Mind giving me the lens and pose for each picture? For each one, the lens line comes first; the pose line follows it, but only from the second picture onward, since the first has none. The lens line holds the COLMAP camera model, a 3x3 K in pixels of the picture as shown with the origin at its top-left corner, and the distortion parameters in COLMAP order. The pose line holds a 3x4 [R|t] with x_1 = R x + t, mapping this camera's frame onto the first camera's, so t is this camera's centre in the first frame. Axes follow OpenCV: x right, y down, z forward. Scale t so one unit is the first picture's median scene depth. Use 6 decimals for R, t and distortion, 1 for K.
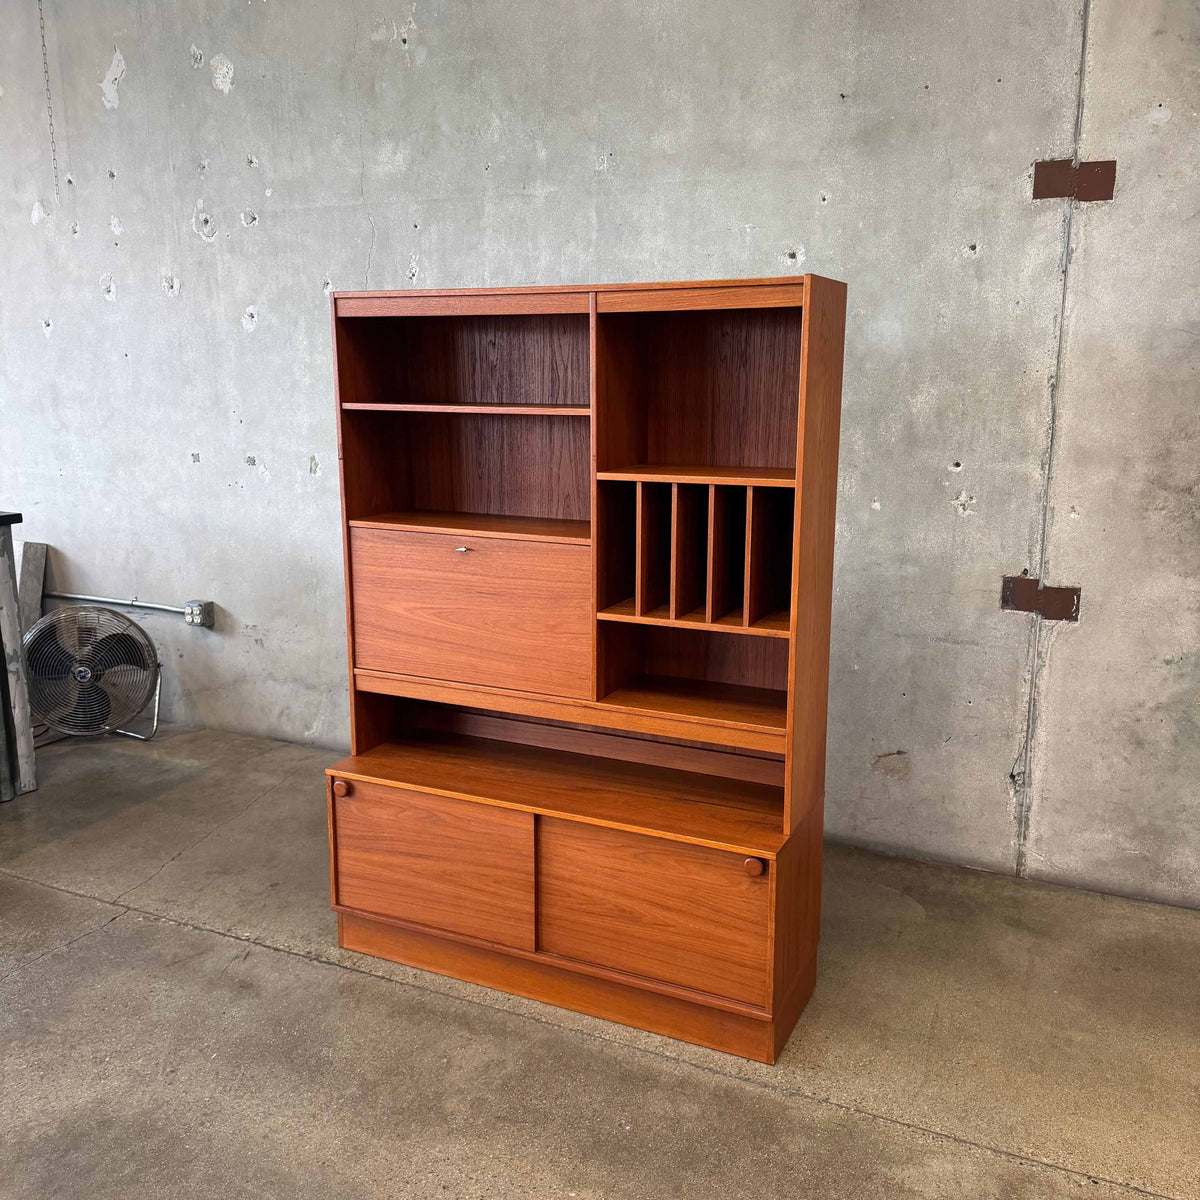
lens RADIAL K [[1107.4, 0, 605.8], [0, 1107.4, 598.2], [0, 0, 1]] dist [0.140969, -0.270884]
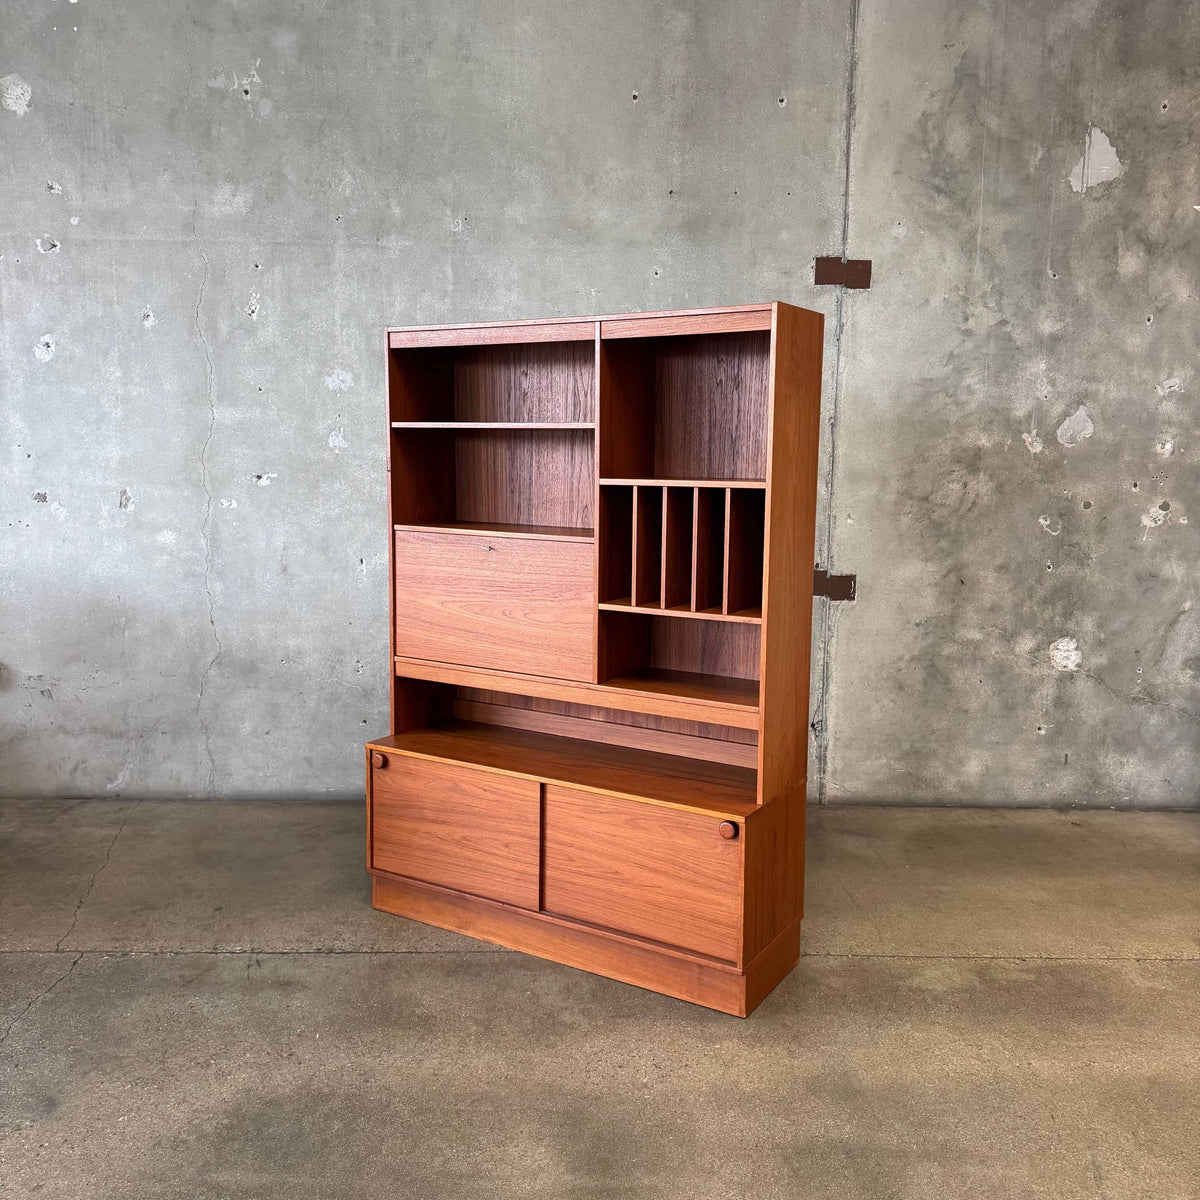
lens RADIAL K [[1104.1, 0, 597.3], [0, 1104.1, 603.9], [0, 0, 1]] dist [0.143574, -0.262954]
pose [[0.898666, -0.049589, 0.435822, -0.426749], [0.077131, 0.995972, -0.045720, 0.061169], [-0.431799, 0.074703, 0.898871, -0.052133]]
